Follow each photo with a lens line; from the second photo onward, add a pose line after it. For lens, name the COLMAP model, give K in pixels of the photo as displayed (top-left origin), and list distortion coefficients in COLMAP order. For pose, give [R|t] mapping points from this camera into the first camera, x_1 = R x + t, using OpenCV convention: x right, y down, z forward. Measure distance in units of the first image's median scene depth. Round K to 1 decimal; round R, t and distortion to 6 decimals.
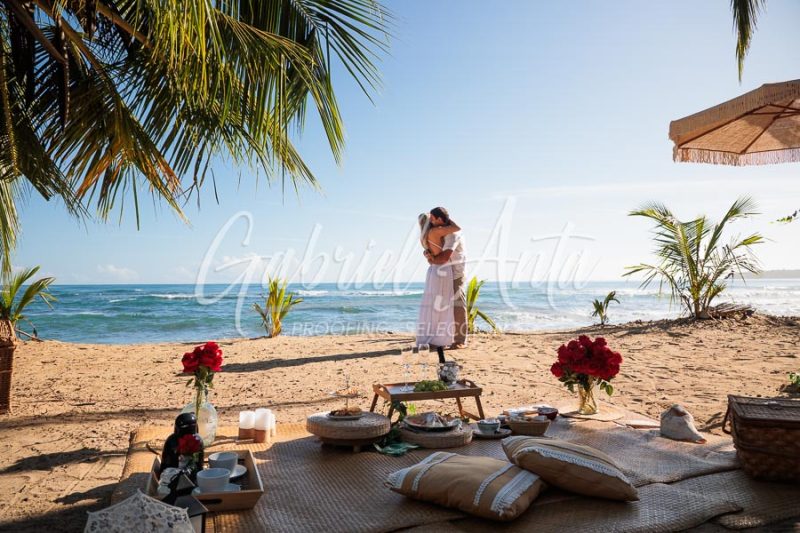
lens RADIAL K [[534.4, 0, 383.6], [0, 534.4, 269.3], [0, 0, 1]] dist [-0.097055, 0.056542]
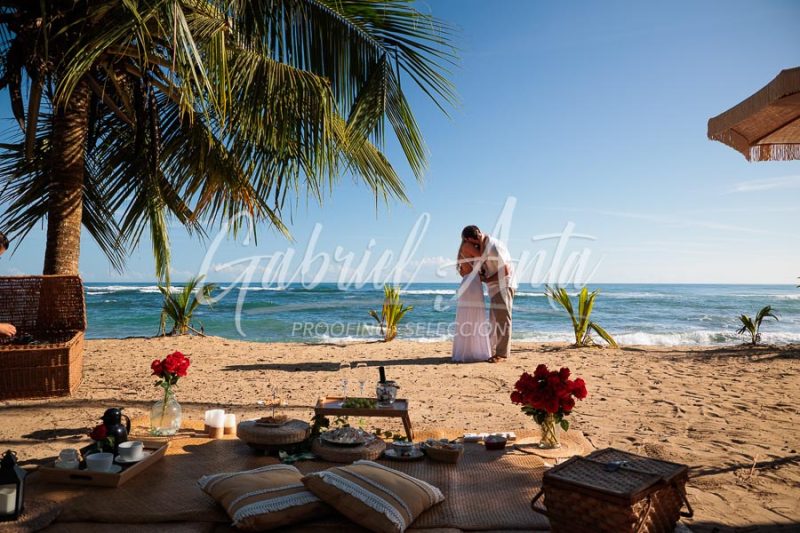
lens RADIAL K [[528.5, 0, 401.9], [0, 528.5, 276.7], [0, 0, 1]] dist [-0.078512, 0.040431]
pose [[0.939221, 0.007154, -0.343240, 0.444033], [-0.002490, 0.999899, 0.014026, -0.042273], [0.343305, -0.012319, 0.939143, 0.032240]]
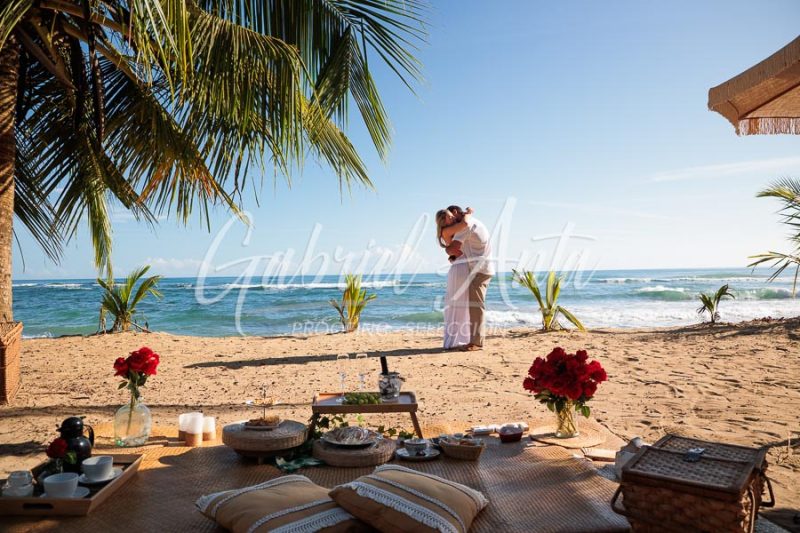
lens RADIAL K [[532.7, 0, 400.0], [0, 532.7, 266.5], [0, 0, 1]] dist [-0.099478, 0.068496]
pose [[0.970490, -0.011861, -0.240848, 0.321545], [0.015403, 0.999799, 0.012827, -0.022203], [0.240647, -0.016159, 0.970478, 0.088553]]
